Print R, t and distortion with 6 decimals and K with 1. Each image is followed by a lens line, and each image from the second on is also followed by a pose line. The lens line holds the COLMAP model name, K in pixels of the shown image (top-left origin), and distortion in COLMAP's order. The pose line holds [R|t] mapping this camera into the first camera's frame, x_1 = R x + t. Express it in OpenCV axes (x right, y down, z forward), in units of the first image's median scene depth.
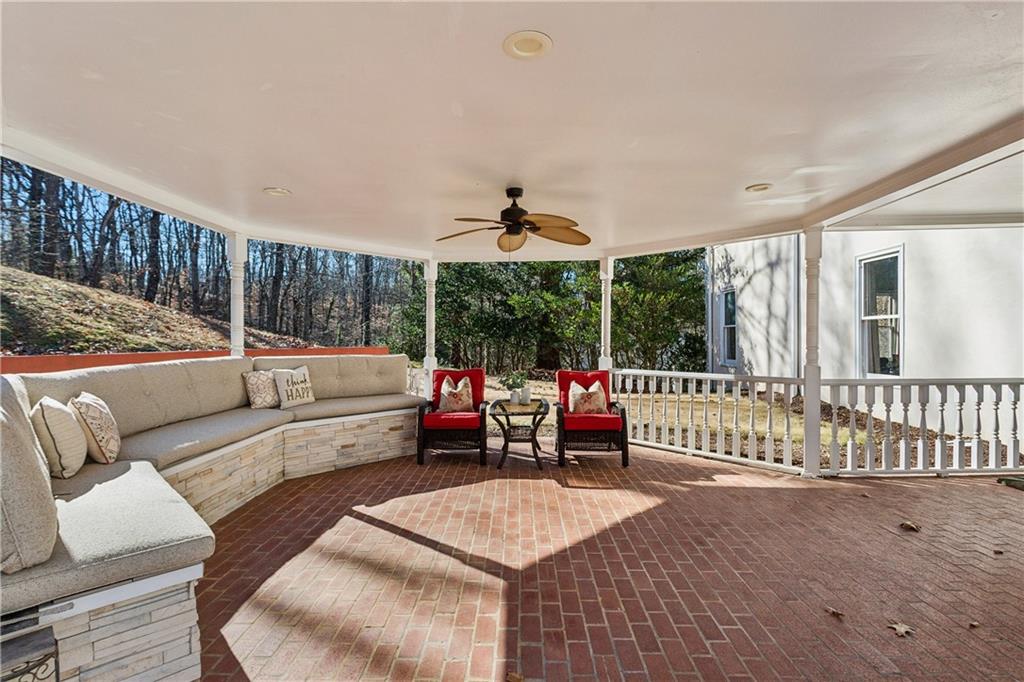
lens RADIAL K [[494.3, 0, 512.0], [0, 494.3, 341.0], [0, 0, 1]] dist [-0.000468, -0.000003]
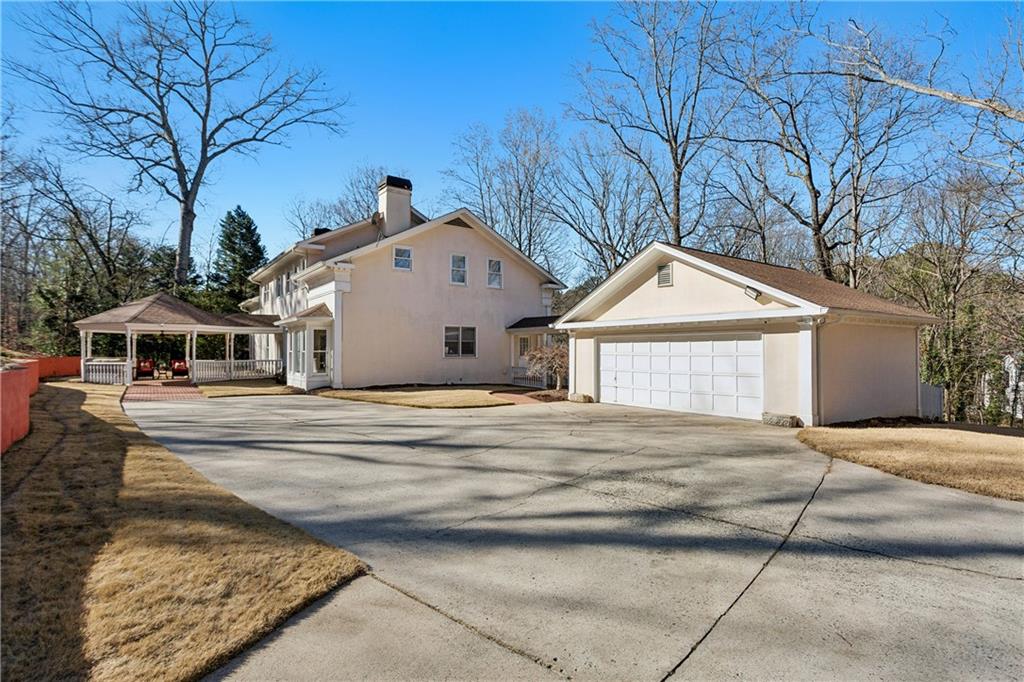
lens RADIAL K [[494.3, 0, 512.0], [0, 494.3, 341.0], [0, 0, 1]] dist [-0.000468, -0.000003]
pose [[0.799226, 0.012968, 0.600890, -0.144242], [0.001230, 0.999730, -0.023211, -0.006550], [-0.601029, 0.019291, 0.798994, -4.447641]]
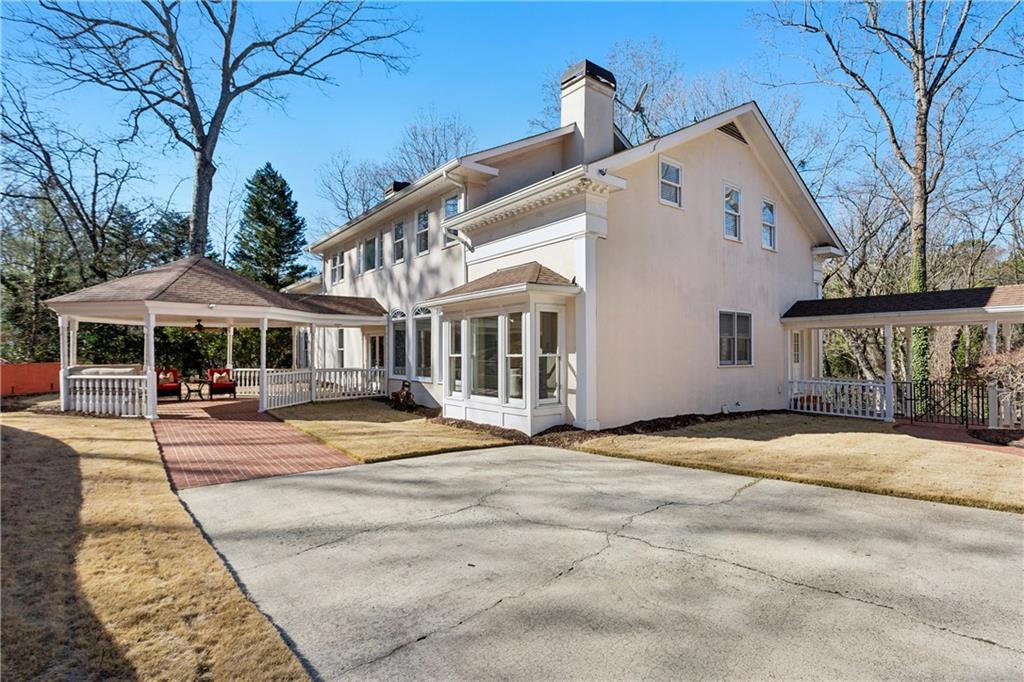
lens RADIAL K [[501.5, 0, 511.3], [0, 501.5, 345.4], [0, 0, 1]] dist [-0.000798, -0.000055]
pose [[0.784998, 0.013178, 0.619359, -0.322033], [-0.000122, 0.999777, -0.021117, -0.013185], [-0.619499, 0.016501, 0.784824, -2.271040]]
